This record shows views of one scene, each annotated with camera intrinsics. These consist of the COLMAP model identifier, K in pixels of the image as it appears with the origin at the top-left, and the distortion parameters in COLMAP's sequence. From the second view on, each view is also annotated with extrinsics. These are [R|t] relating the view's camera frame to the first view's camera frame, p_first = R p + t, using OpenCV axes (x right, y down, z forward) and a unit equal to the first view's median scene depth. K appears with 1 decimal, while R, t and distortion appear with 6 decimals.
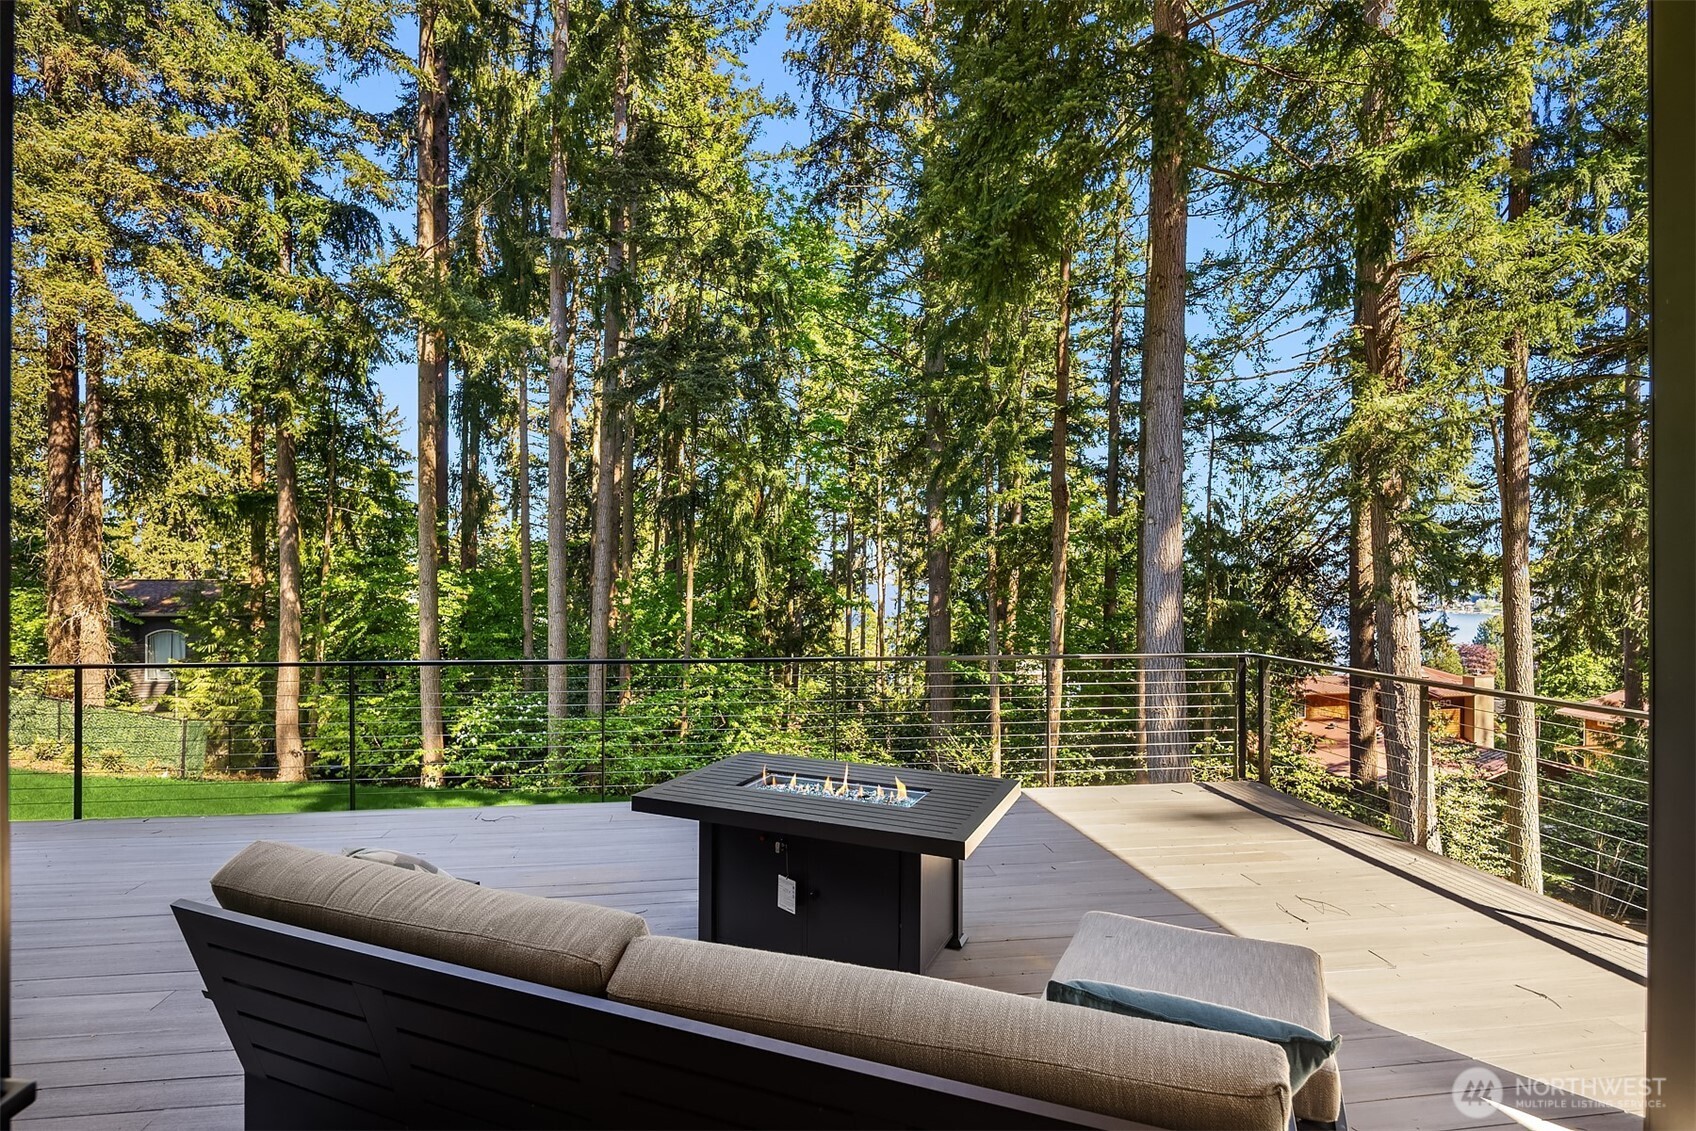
lens RADIAL K [[823.6, 0, 846.7], [0, 823.6, 571.2], [0, 0, 1]] dist [0.002965, -0.000861]
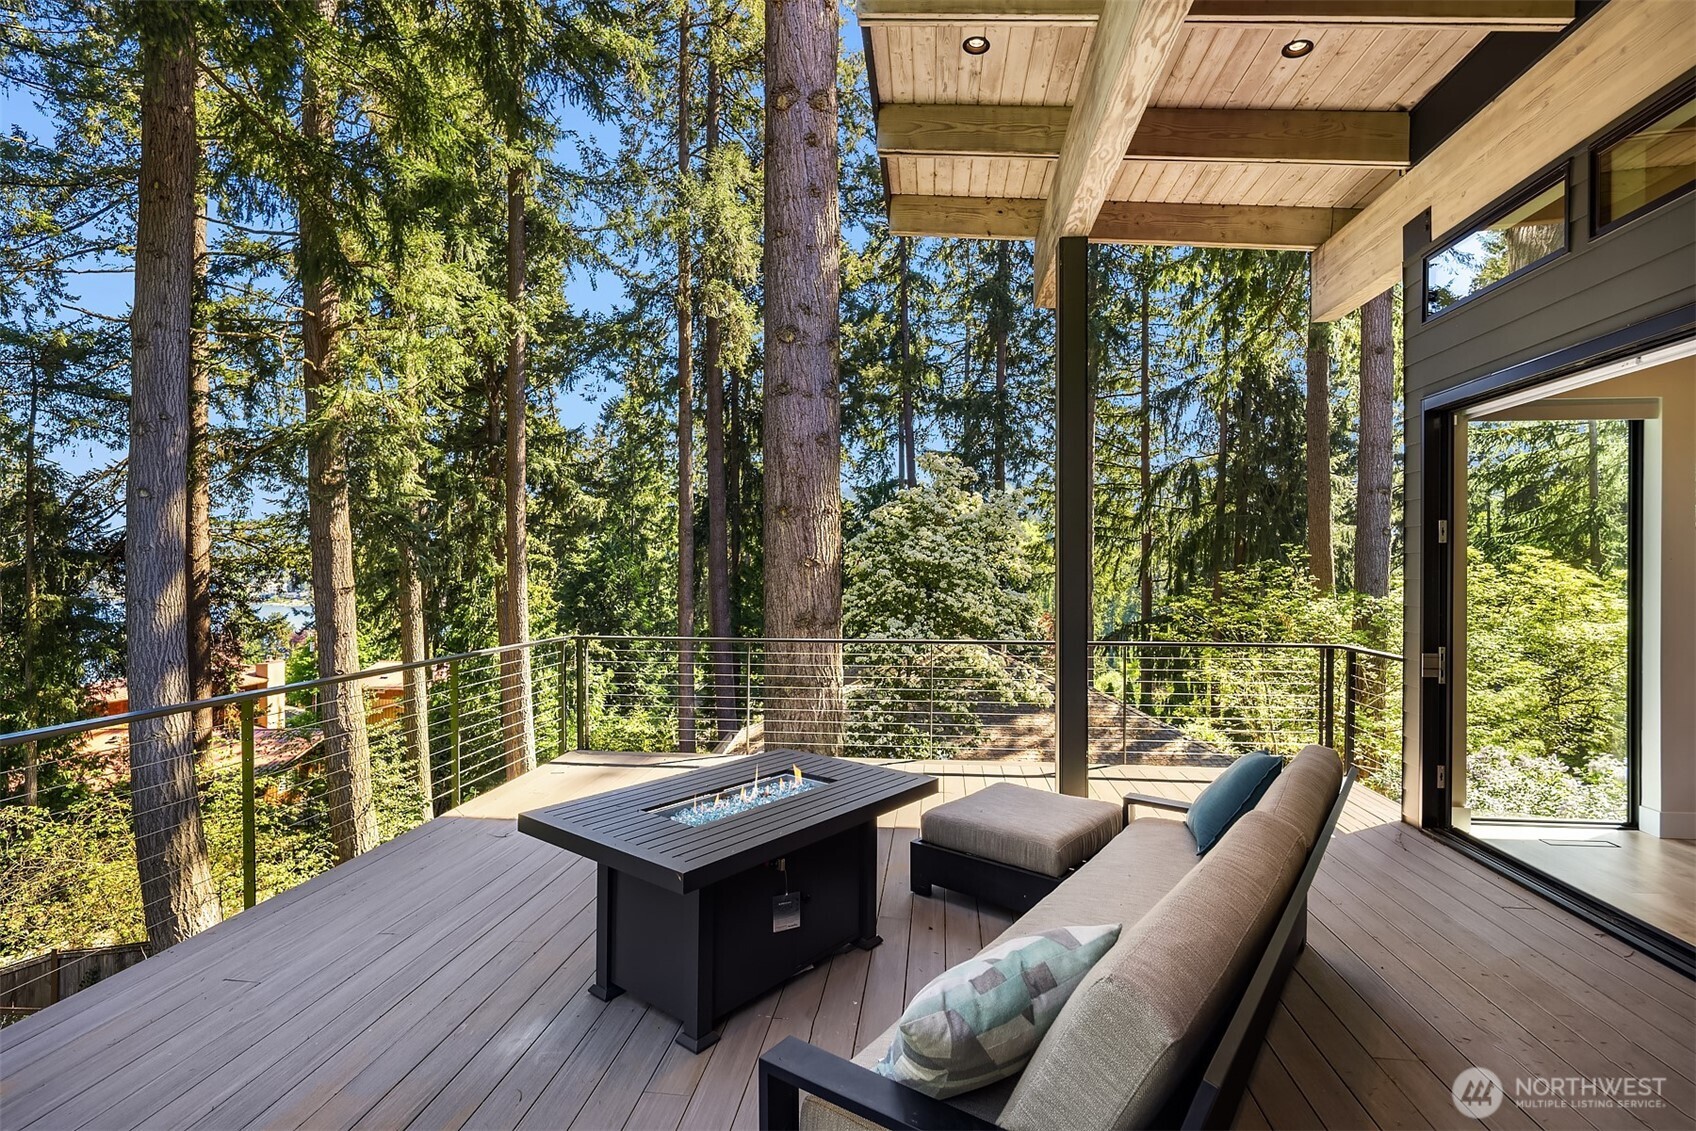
lens RADIAL K [[823.6, 0, 851.4], [0, 823.6, 575.5], [0, 0, 1]] dist [0.002965, -0.000861]
pose [[0.248521, -0.009719, 0.968578, -0.167598], [-0.008125, 0.999894, 0.012118, 0.000643], [-0.968592, -0.010881, 0.248416, 0.125855]]
